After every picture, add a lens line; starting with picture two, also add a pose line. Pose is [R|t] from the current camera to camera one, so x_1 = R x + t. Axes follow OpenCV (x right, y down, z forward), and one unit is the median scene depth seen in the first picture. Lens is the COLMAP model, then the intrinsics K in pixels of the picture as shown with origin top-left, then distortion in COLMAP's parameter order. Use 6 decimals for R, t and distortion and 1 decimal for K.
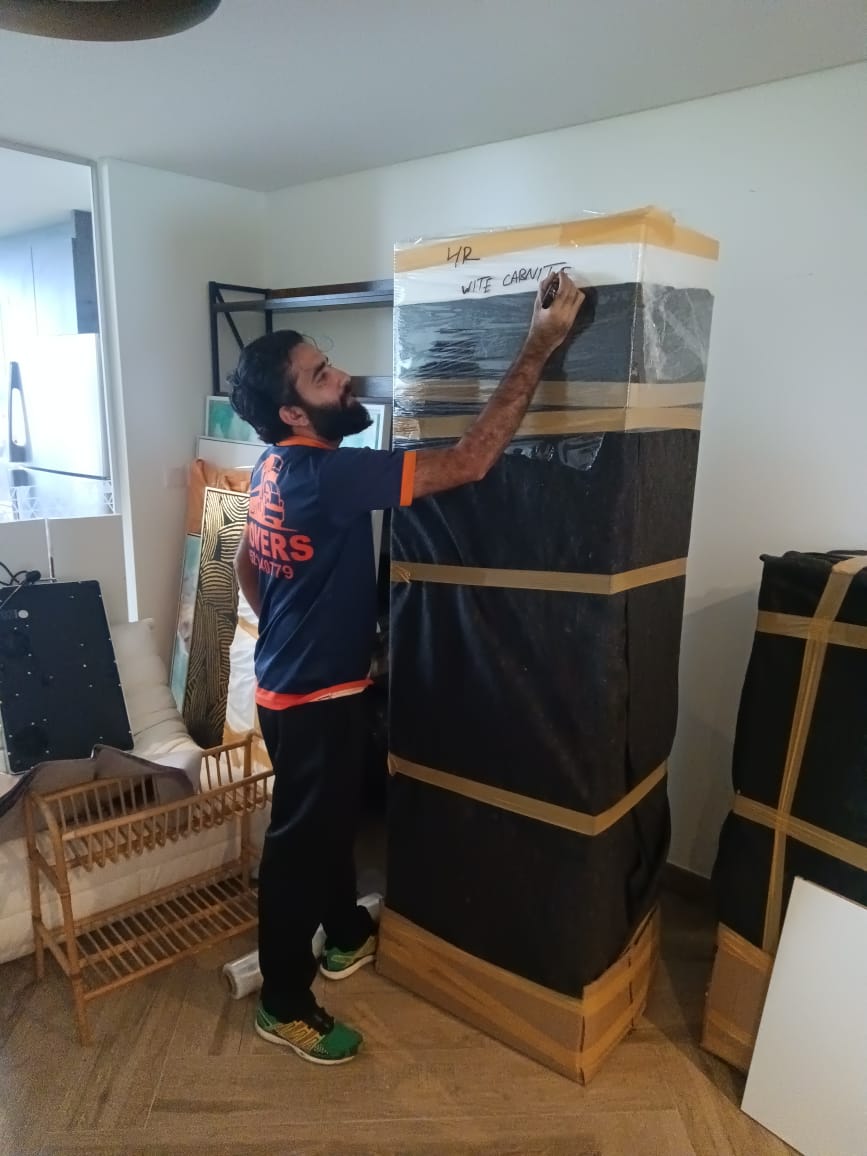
lens RADIAL K [[827.1, 0, 436.3], [0, 827.1, 578.7], [0, 0, 1]] dist [-0.010517, -0.005675]
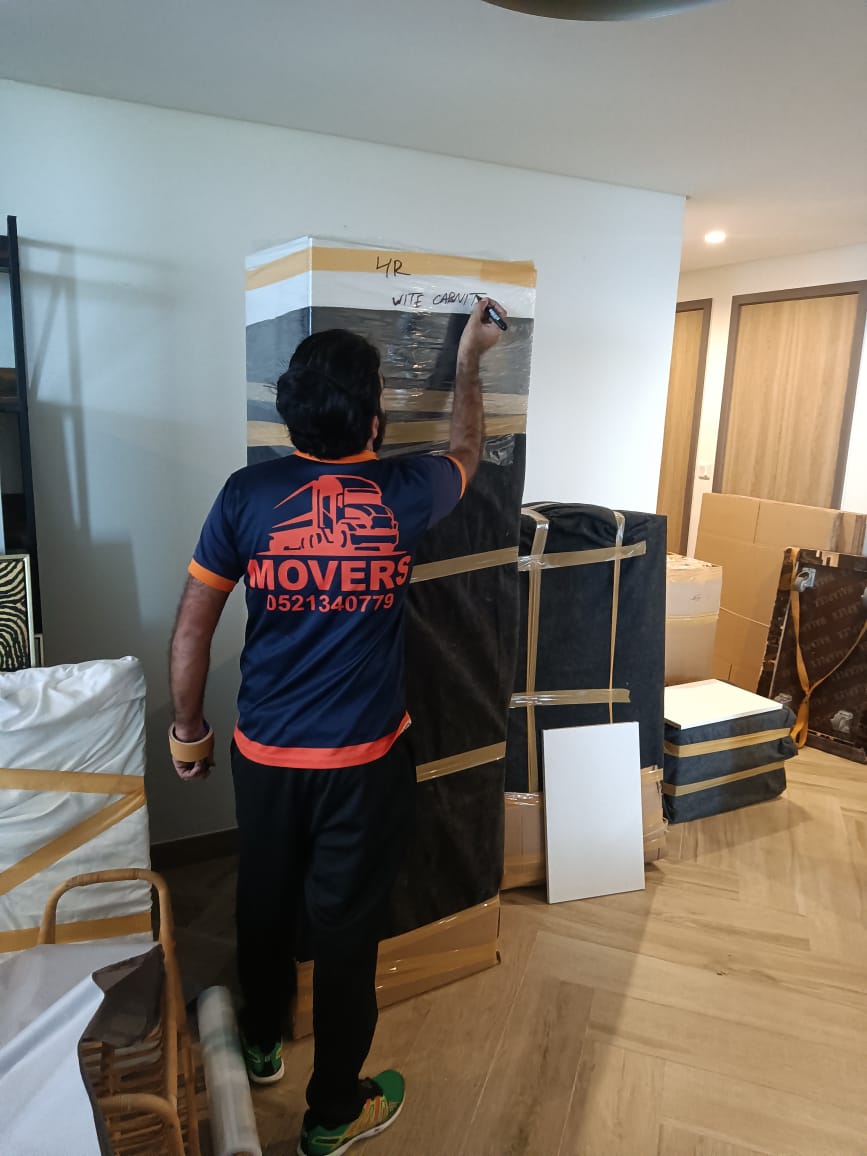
lens RADIAL K [[827.1, 0, 436.6], [0, 827.1, 577.1], [0, 0, 1]] dist [-0.010517, -0.005675]
pose [[0.382393, -0.195272, 0.903130, -0.958170], [0.183746, 0.973963, 0.132787, -0.141834], [-0.905546, 0.115170, 0.408317, 0.573708]]
